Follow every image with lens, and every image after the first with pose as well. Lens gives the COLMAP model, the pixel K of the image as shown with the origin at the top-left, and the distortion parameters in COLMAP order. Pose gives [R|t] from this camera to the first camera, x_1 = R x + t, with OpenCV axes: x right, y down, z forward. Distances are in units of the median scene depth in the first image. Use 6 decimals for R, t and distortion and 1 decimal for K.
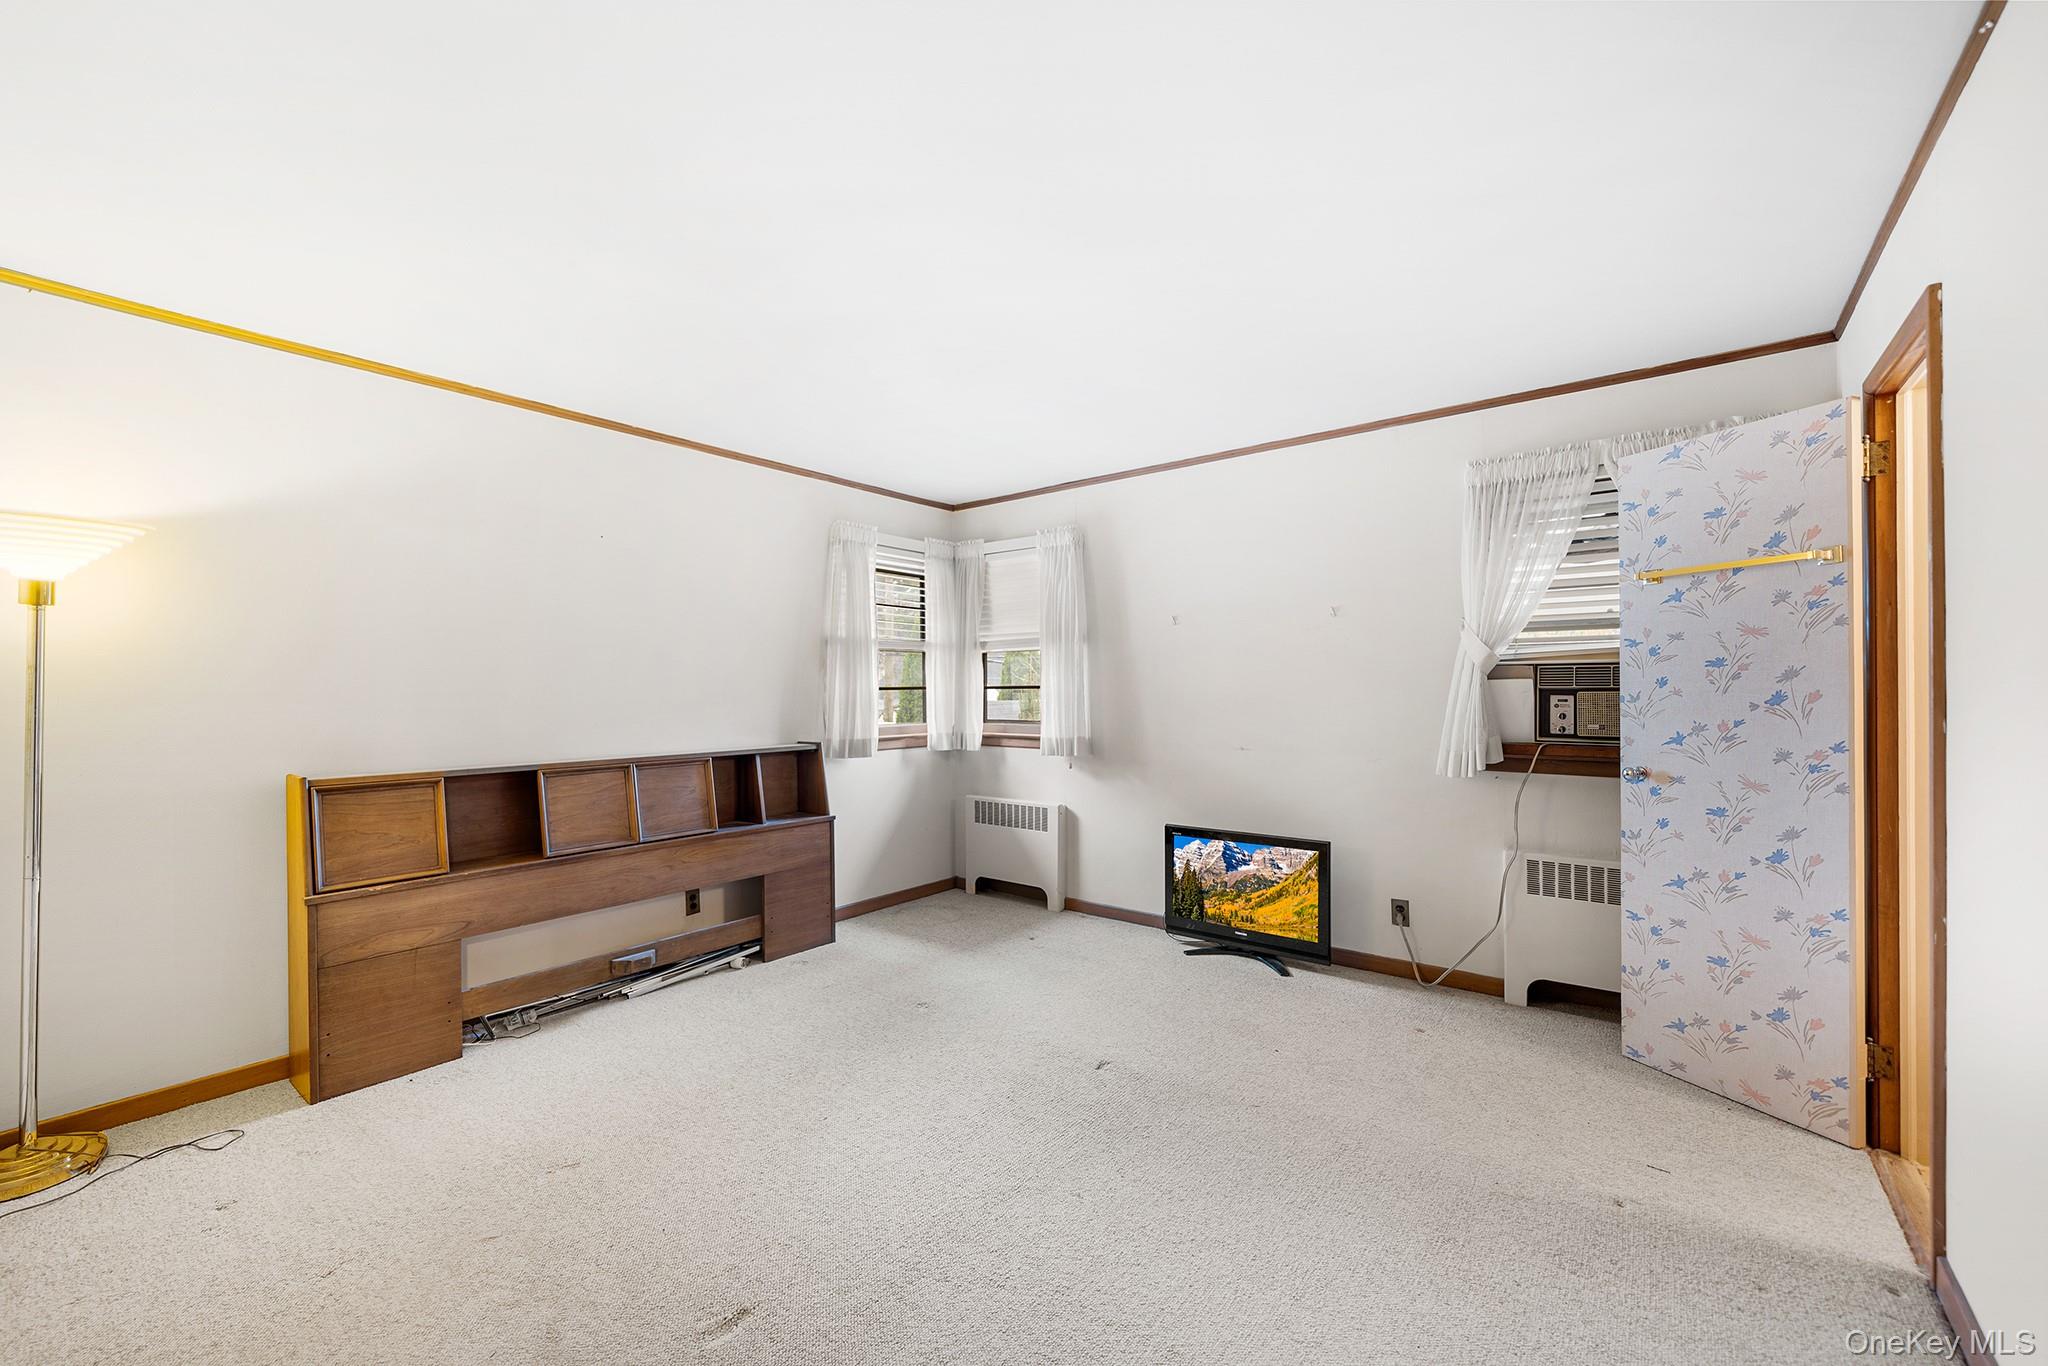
lens RADIAL K [[861.3, 0, 1016.6], [0, 861.3, 703.5], [0, 0, 1]] dist [0.000167, 0.000160]
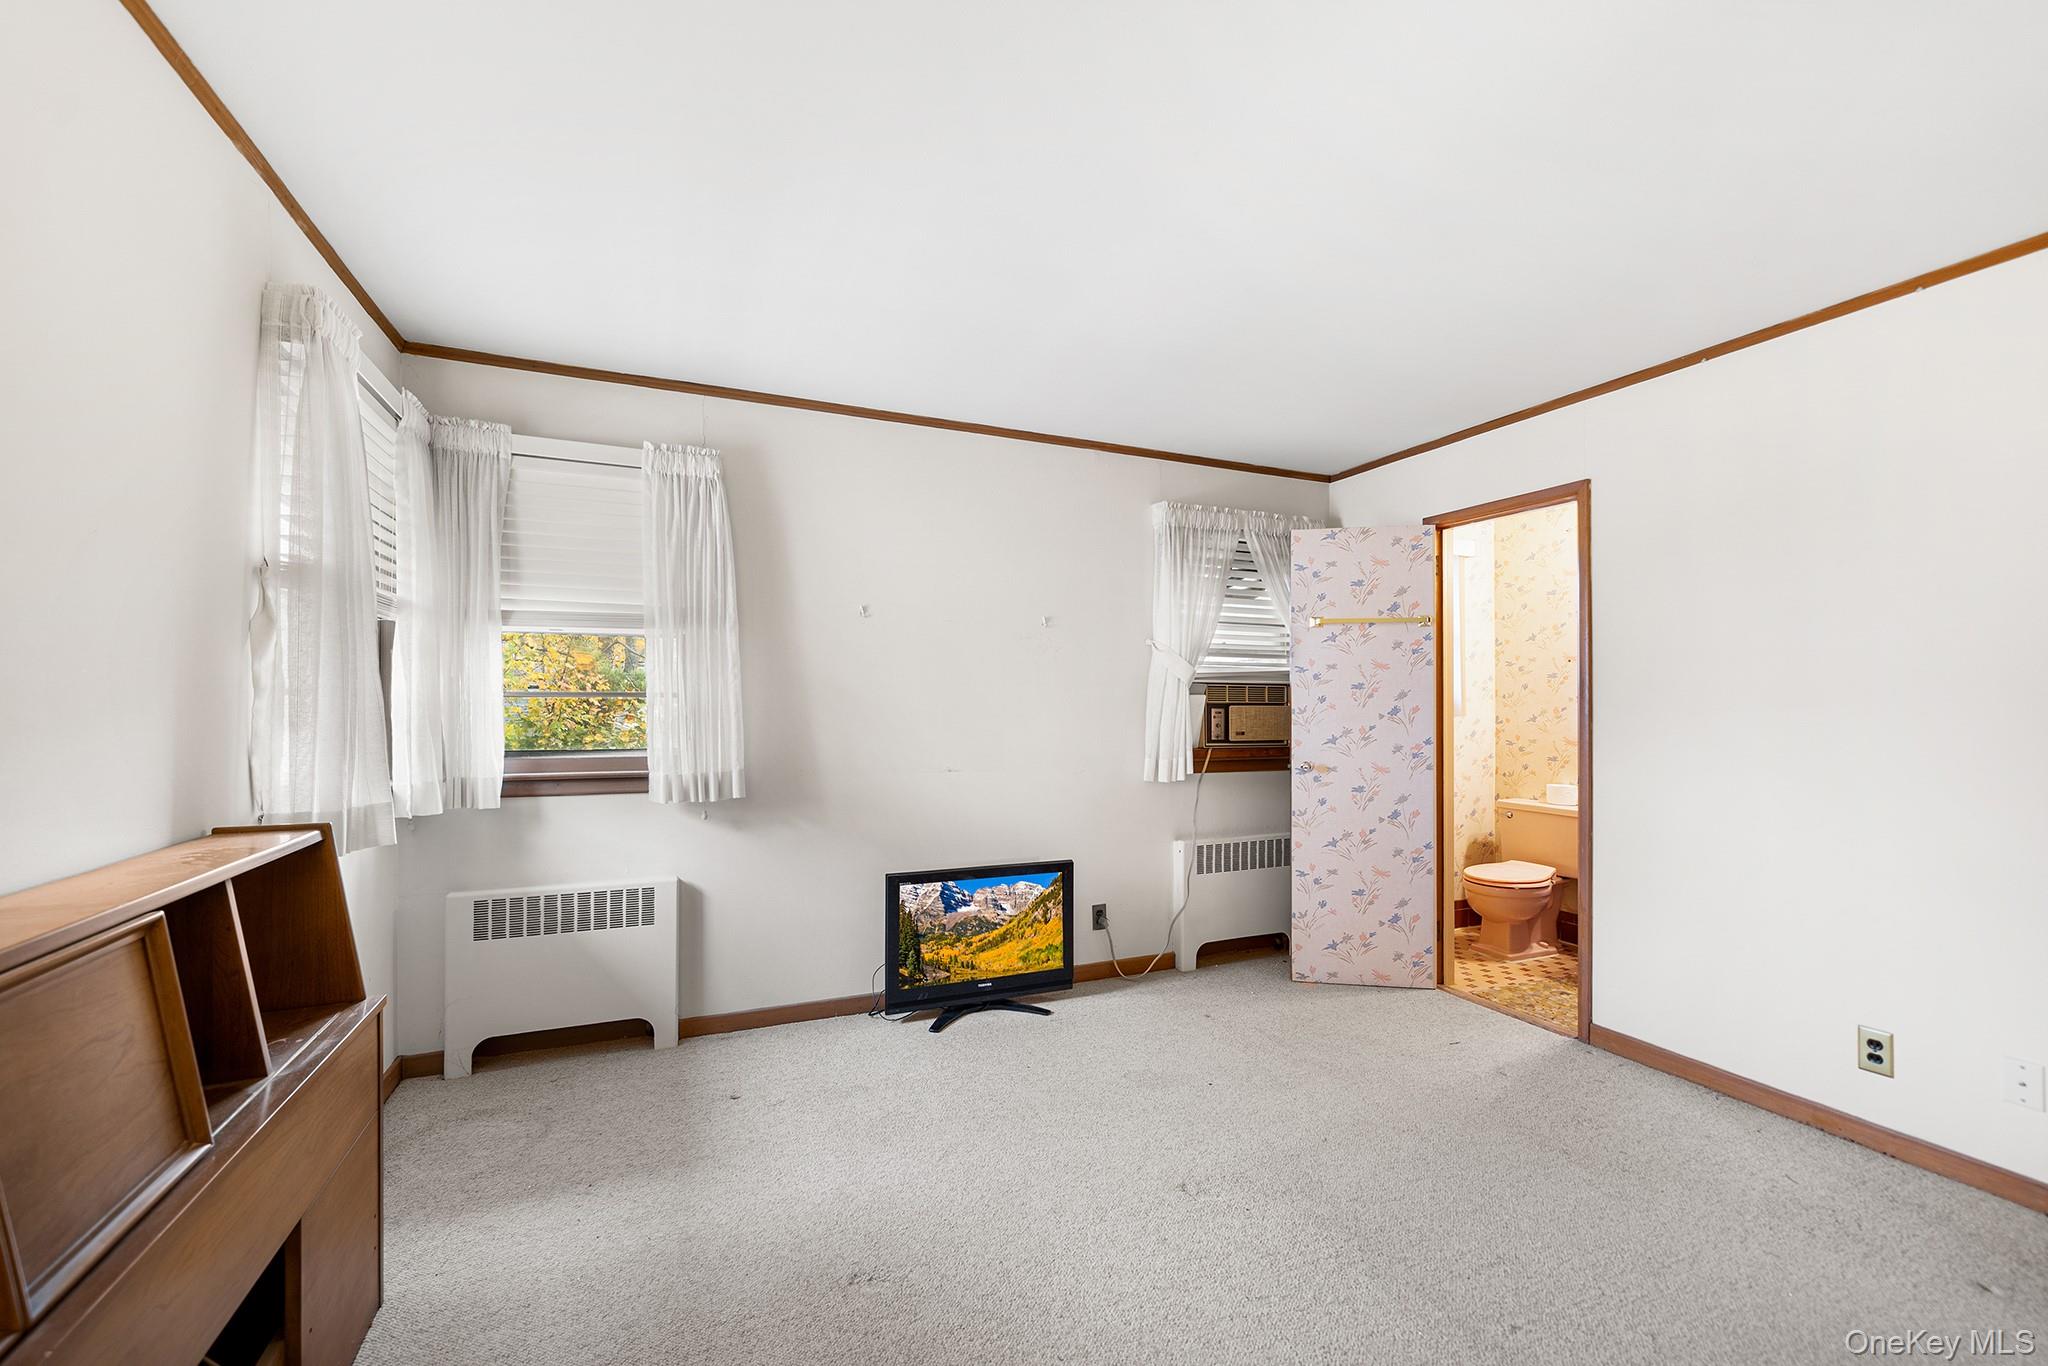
lens RADIAL K [[827.3, 0, 1019.8], [0, 827.3, 705.3], [0, 0, 1]] dist [0.000578, 0.000007]
pose [[0.454635, 0.005588, 0.890661, -0.553761], [0.006798, 0.999929, -0.009744, -0.004580], [-0.890652, 0.010484, 0.454565, 0.707473]]
